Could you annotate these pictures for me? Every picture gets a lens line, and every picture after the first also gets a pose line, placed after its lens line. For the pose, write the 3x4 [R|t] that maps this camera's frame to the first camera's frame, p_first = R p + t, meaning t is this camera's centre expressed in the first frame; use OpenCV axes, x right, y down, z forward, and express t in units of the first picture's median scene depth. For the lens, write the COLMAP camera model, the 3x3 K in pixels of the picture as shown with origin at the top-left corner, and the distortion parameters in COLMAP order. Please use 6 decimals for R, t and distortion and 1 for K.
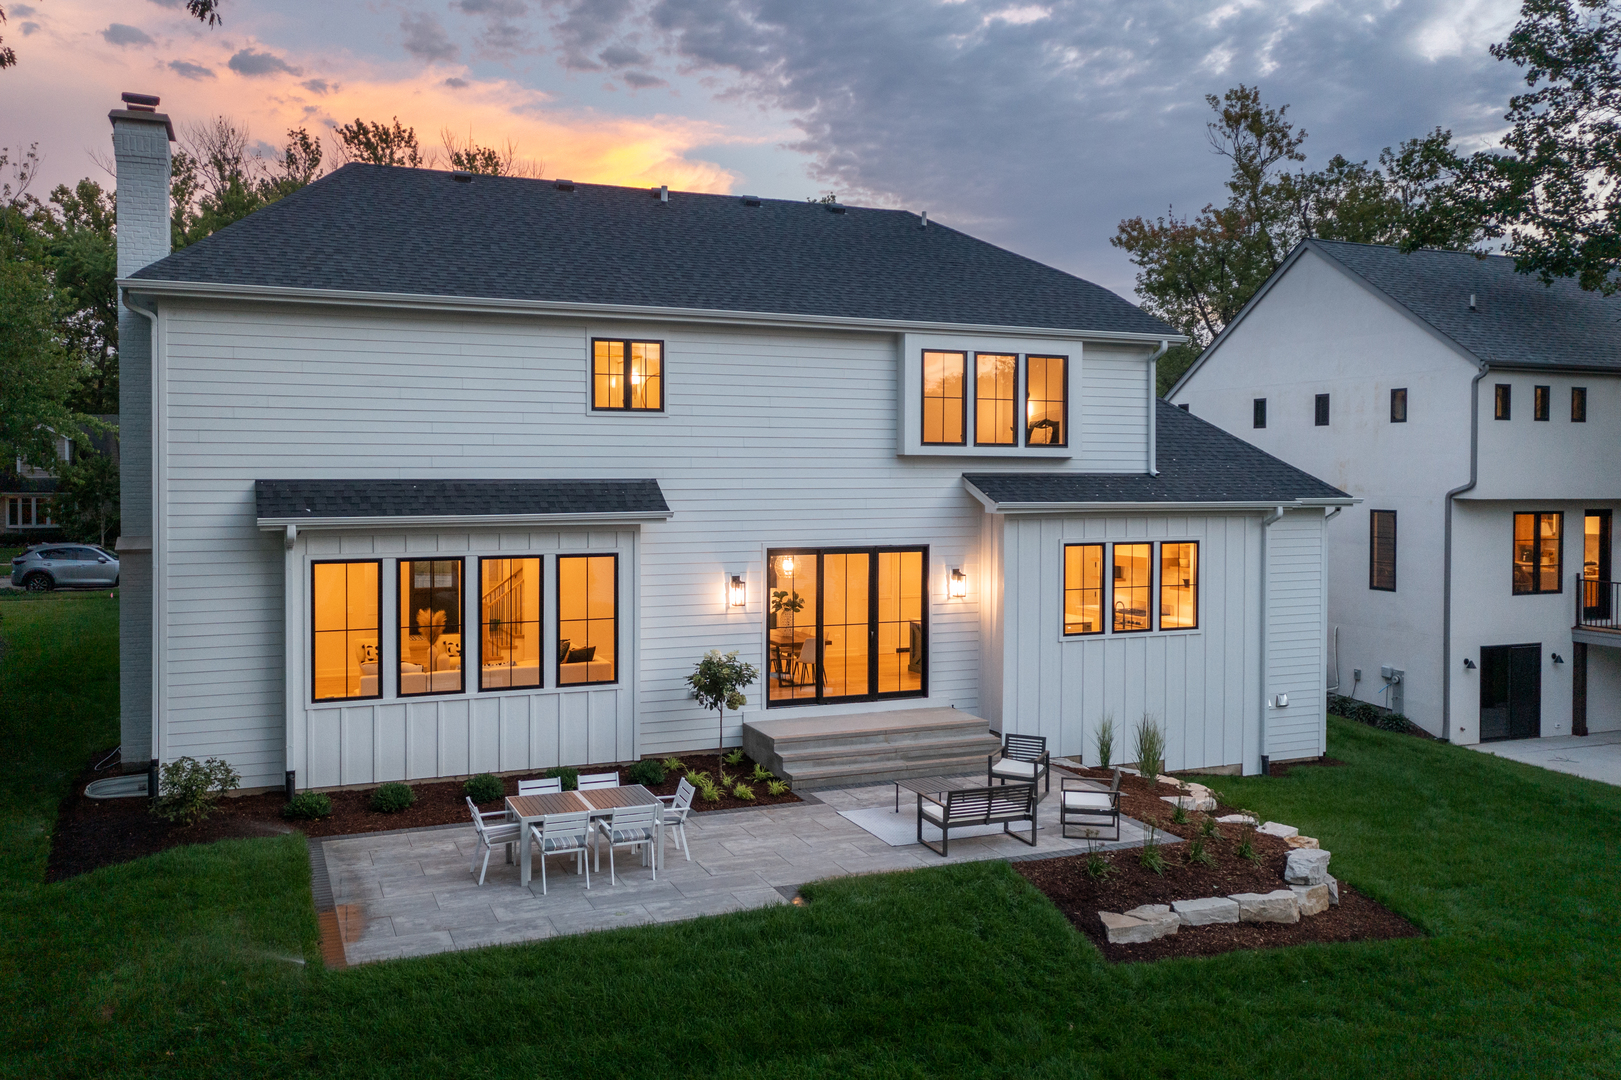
lens RADIAL K [[1266.2, 0, 806.0], [0, 1266.2, 479.5], [0, 0, 1]] dist [0.007769, 0.001410]
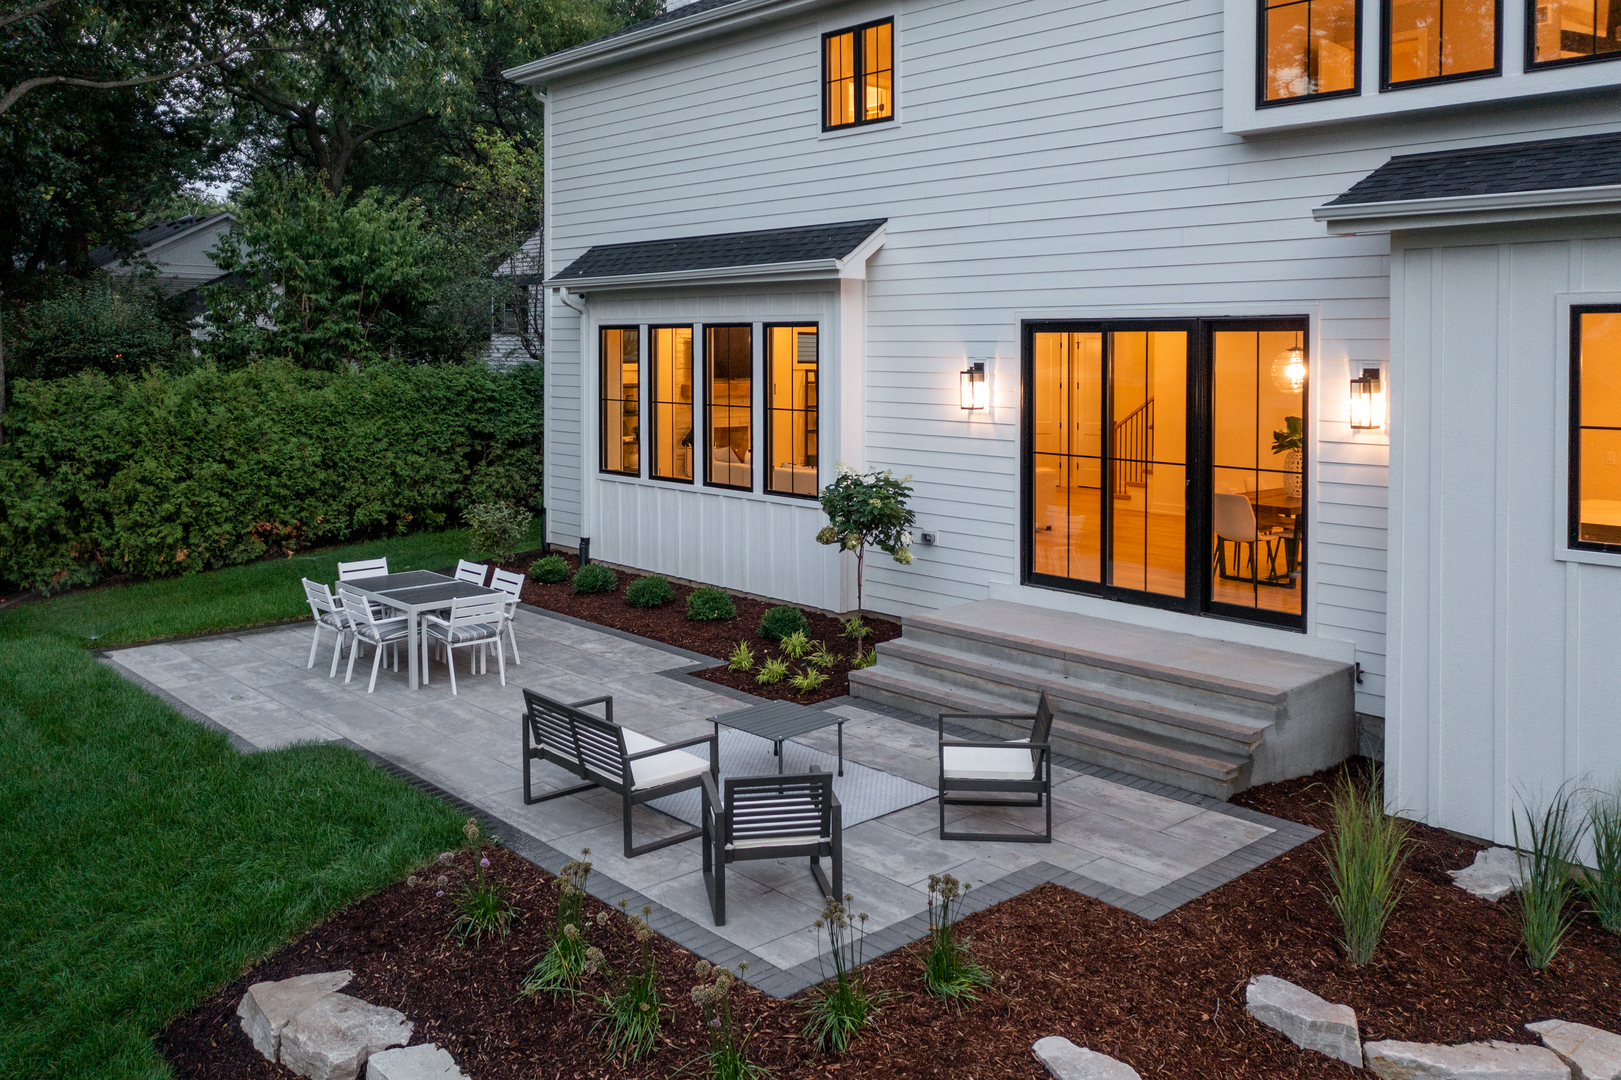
lens RADIAL K [[1333.8, 0, 807.2], [0, 1333.8, 354.5], [0, 0, 1]] dist [0.009305, 0.003193]
pose [[0.343145, 0.005420, -0.939267, 0.535571], [-0.009274, 0.999954, 0.002382, 0.070525], [0.939237, 0.007893, 0.343180, 0.683617]]
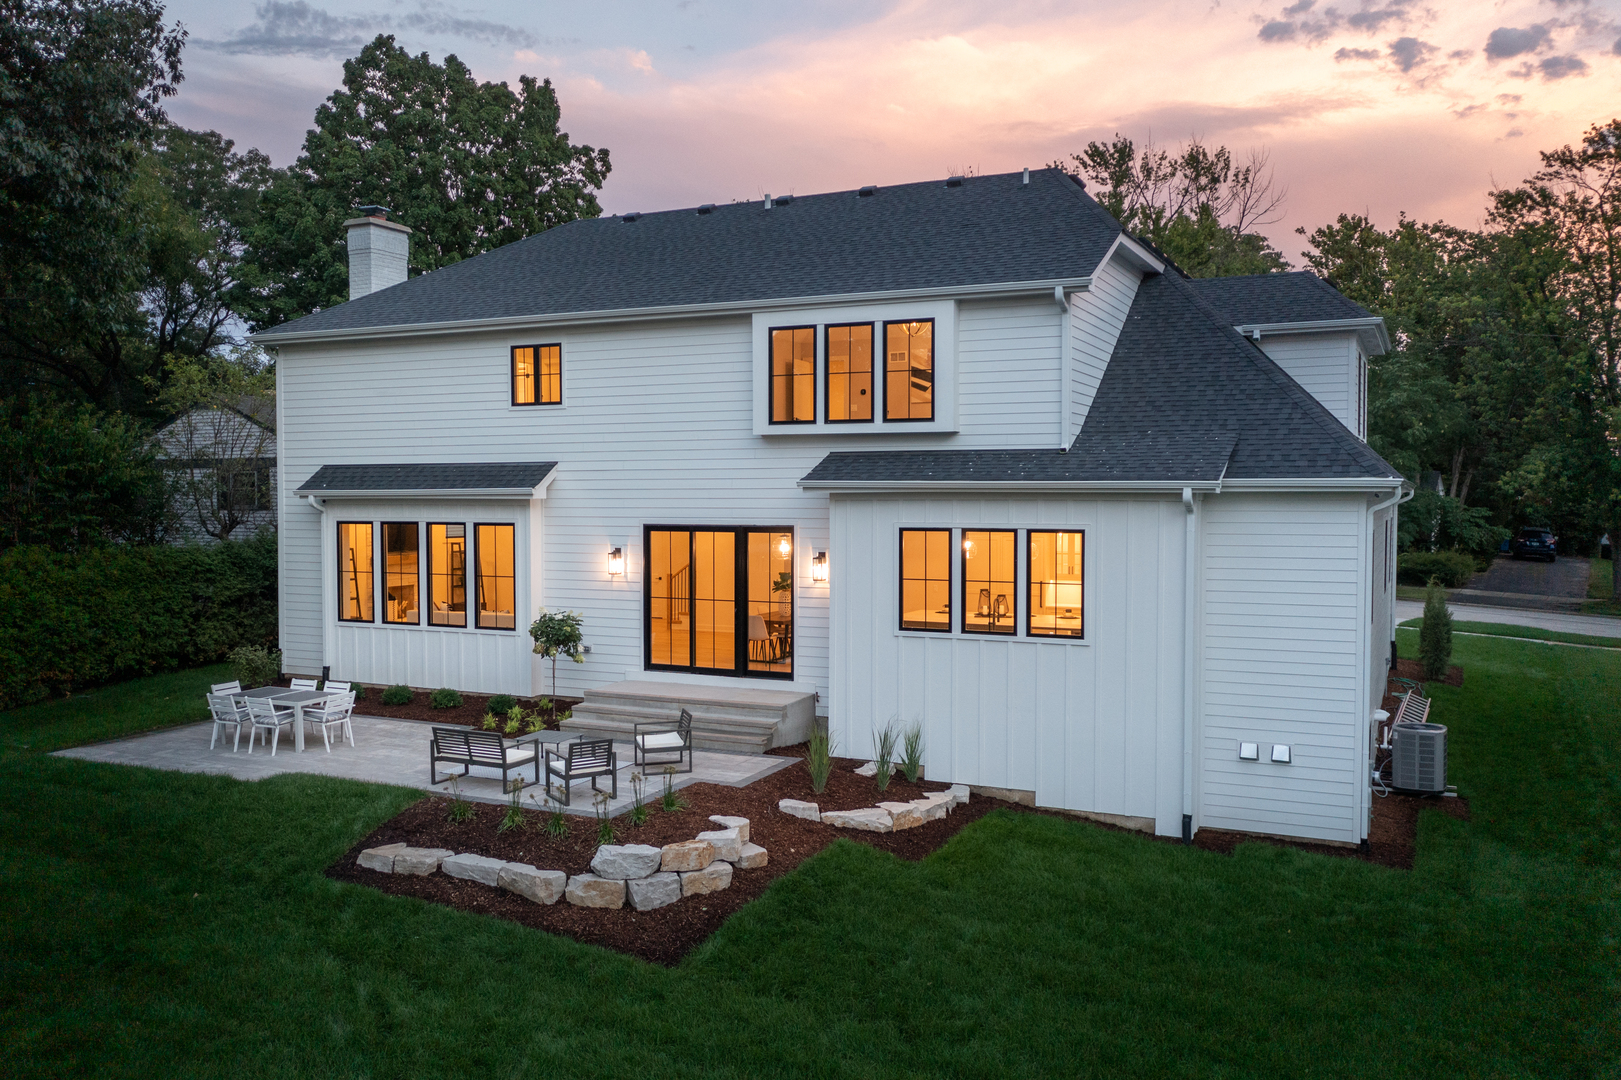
lens RADIAL K [[1276.3, 0, 812.1], [0, 1276.3, 514.4], [0, 0, 1]] dist [0.005829, 0.004432]
pose [[0.675786, 0.011457, -0.737008, 0.882953], [-0.001339, 0.999897, 0.014316, 0.029880], [0.737096, -0.008687, 0.675732, 0.360444]]
